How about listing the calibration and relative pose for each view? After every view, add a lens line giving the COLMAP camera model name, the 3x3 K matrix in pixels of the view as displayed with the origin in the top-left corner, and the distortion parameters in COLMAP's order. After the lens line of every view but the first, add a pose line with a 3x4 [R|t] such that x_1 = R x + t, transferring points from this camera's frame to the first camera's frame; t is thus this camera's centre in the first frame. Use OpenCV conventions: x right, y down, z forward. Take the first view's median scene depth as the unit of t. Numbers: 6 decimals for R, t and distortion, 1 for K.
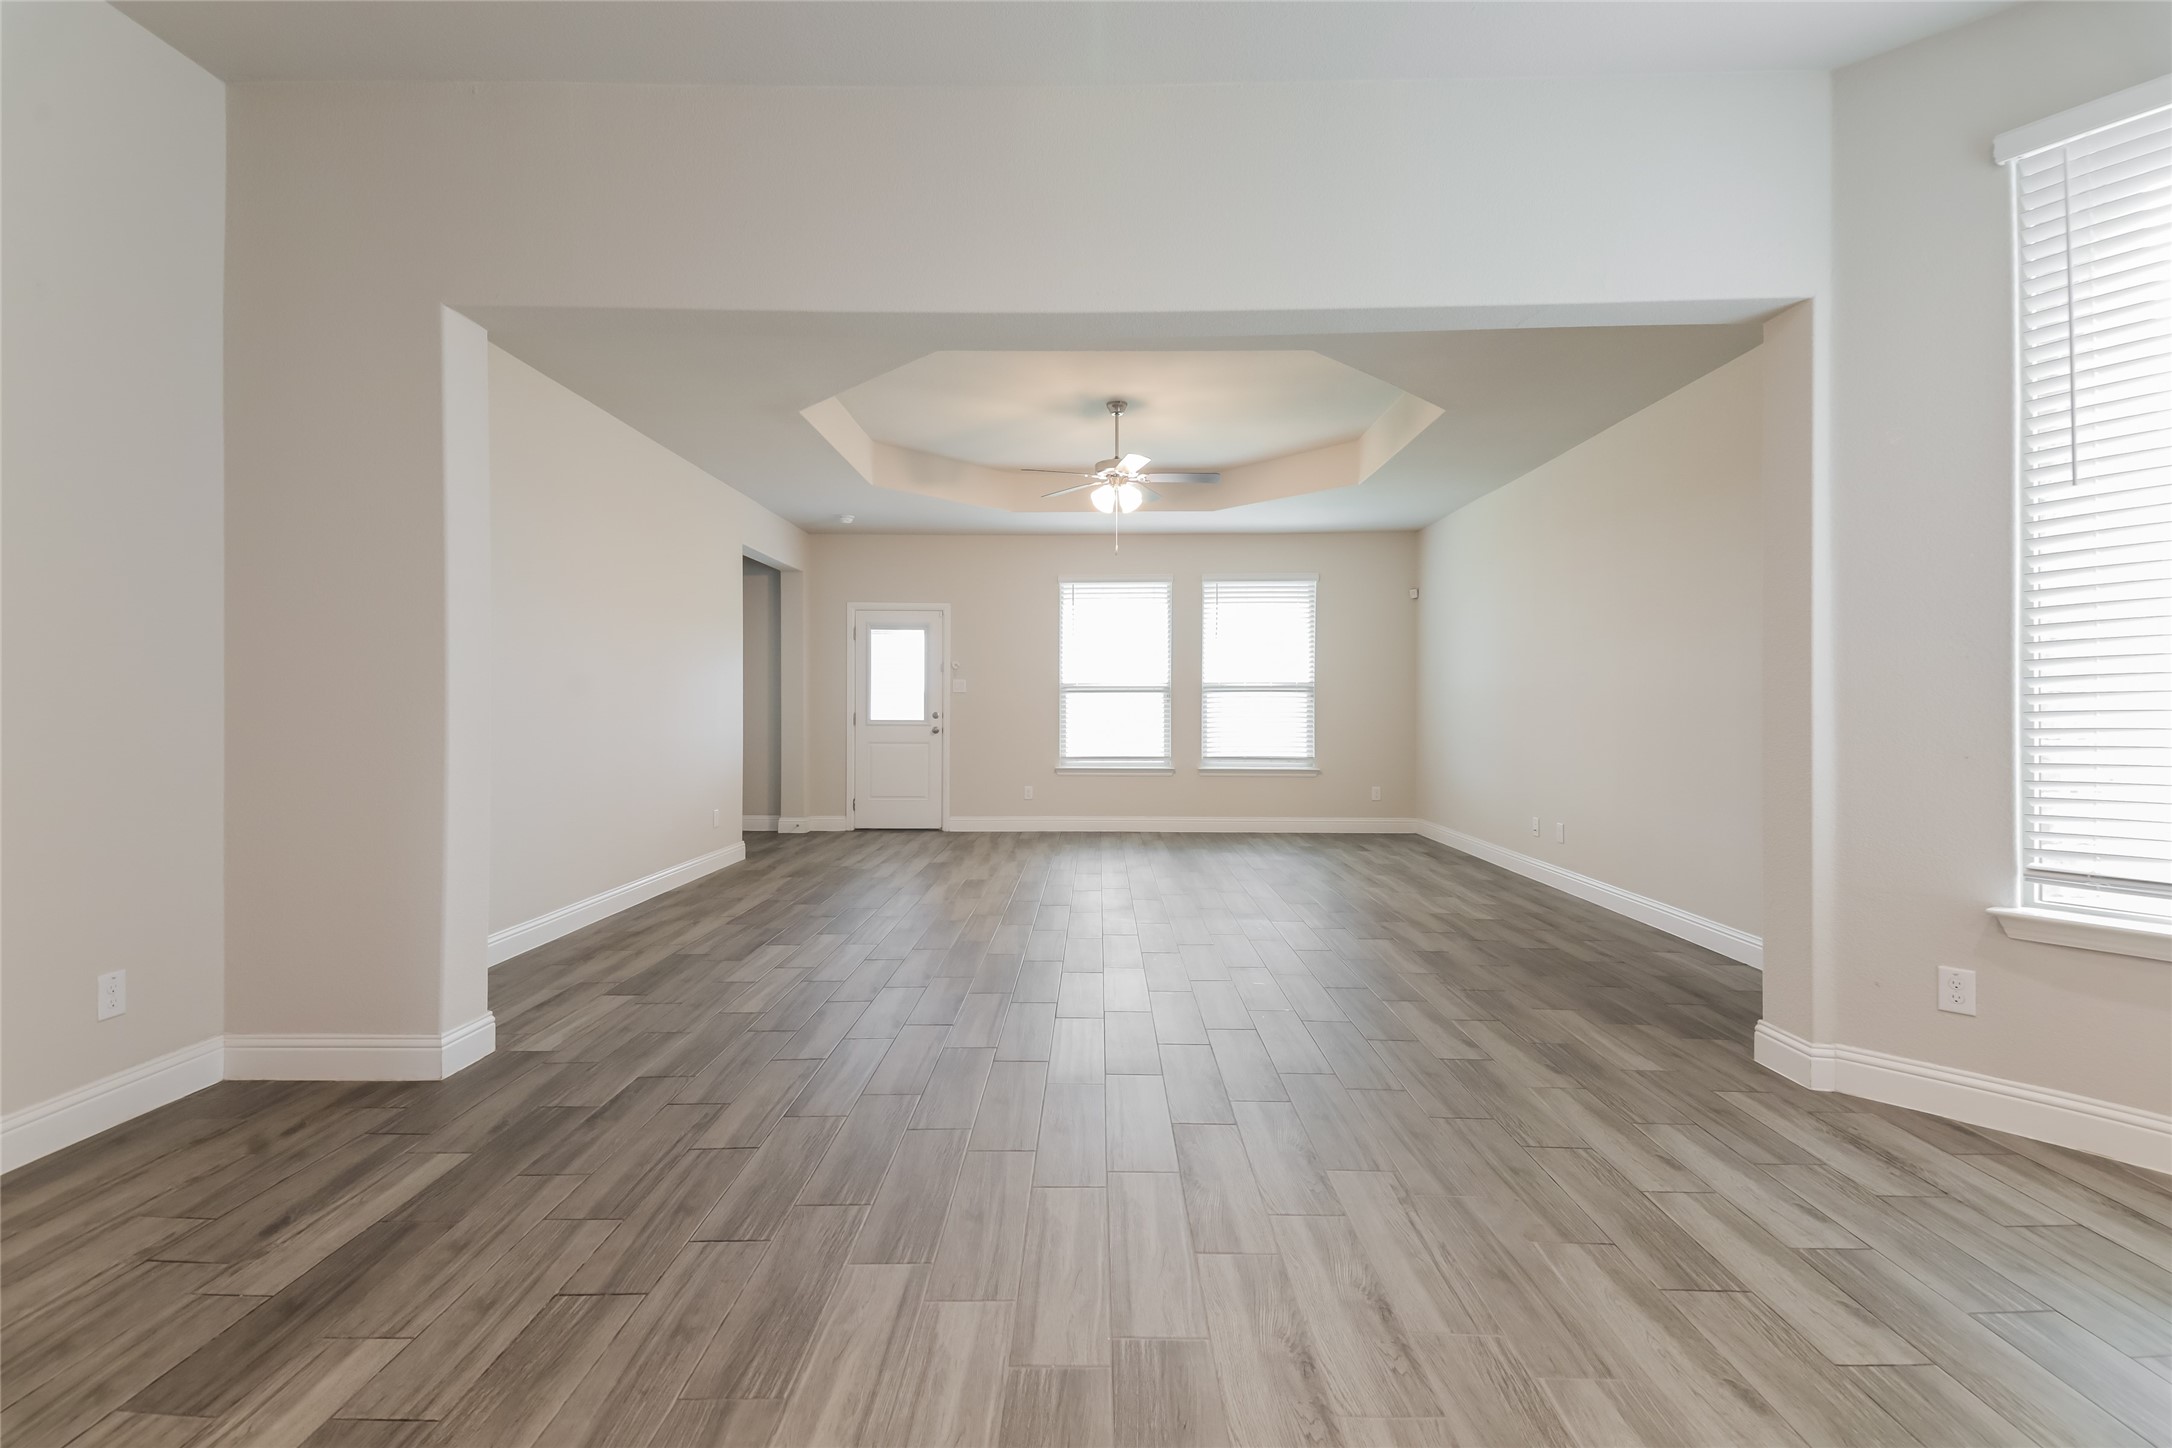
lens RADIAL K [[905.4, 0, 1086.0], [0, 905.4, 724.0], [0, 0, 1]] dist [0.078325, -0.037832]
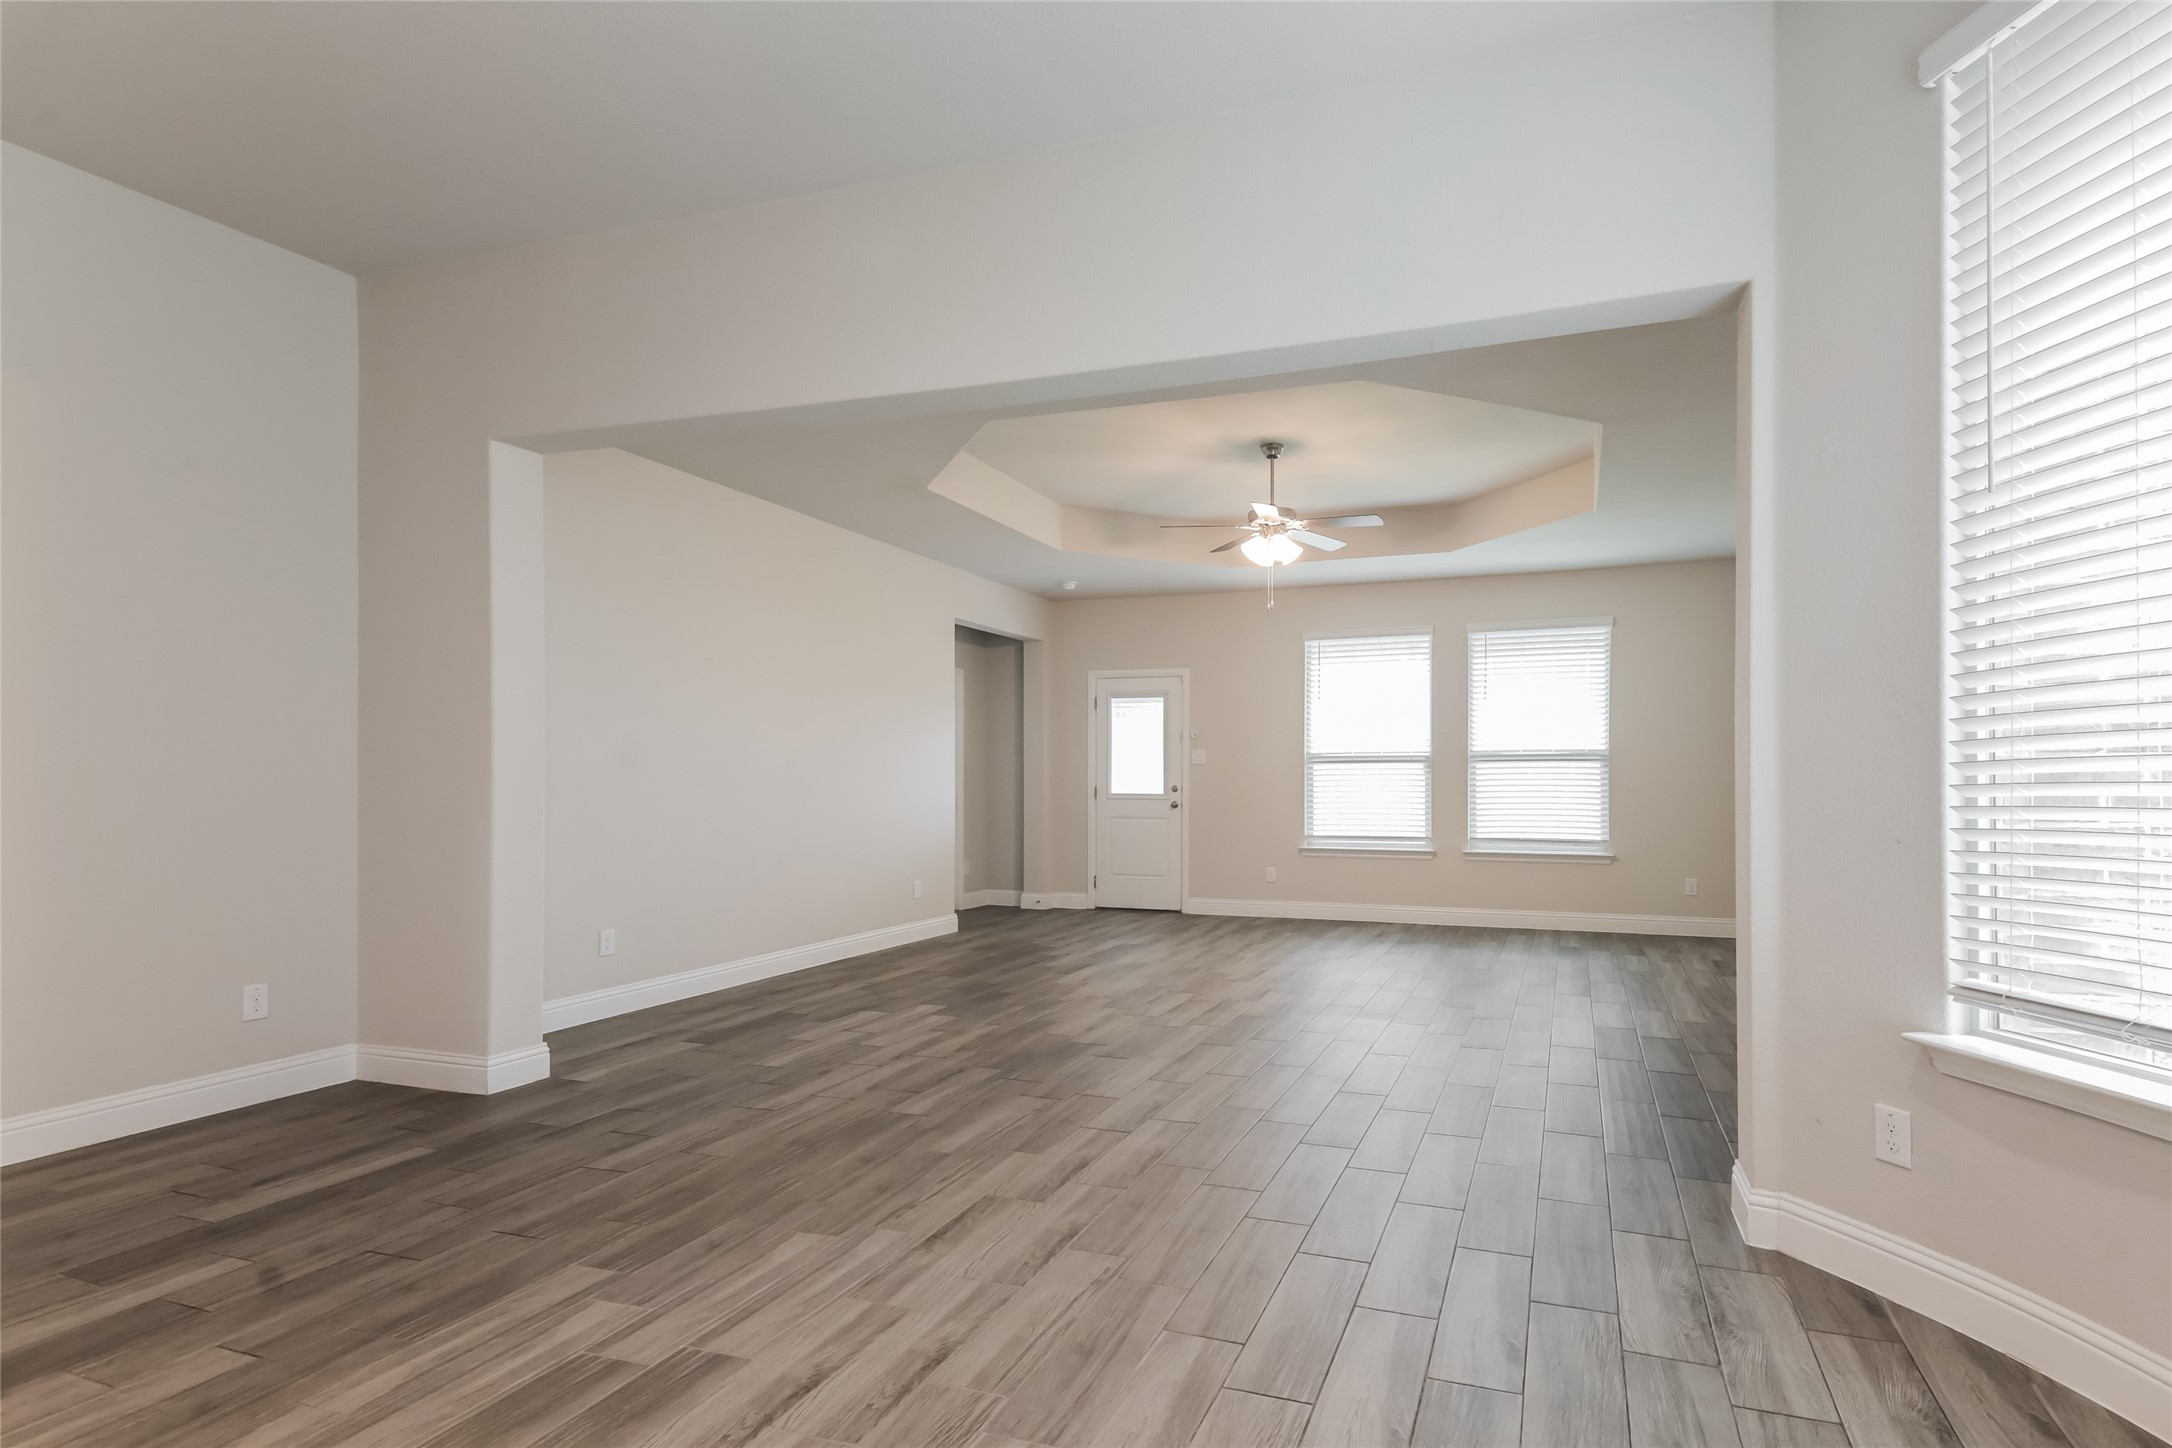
lens RADIAL K [[1042.5, 0, 1237.9], [0, 1042.5, 800.4], [0, 0, 1]] dist [0.058955, -0.032298]
pose [[0.957857, 0.005334, -0.287195, 0.303727], [-0.005101, 0.999986, 0.001558, 0.000595], [0.287200, -0.000027, 0.957871, -0.009522]]
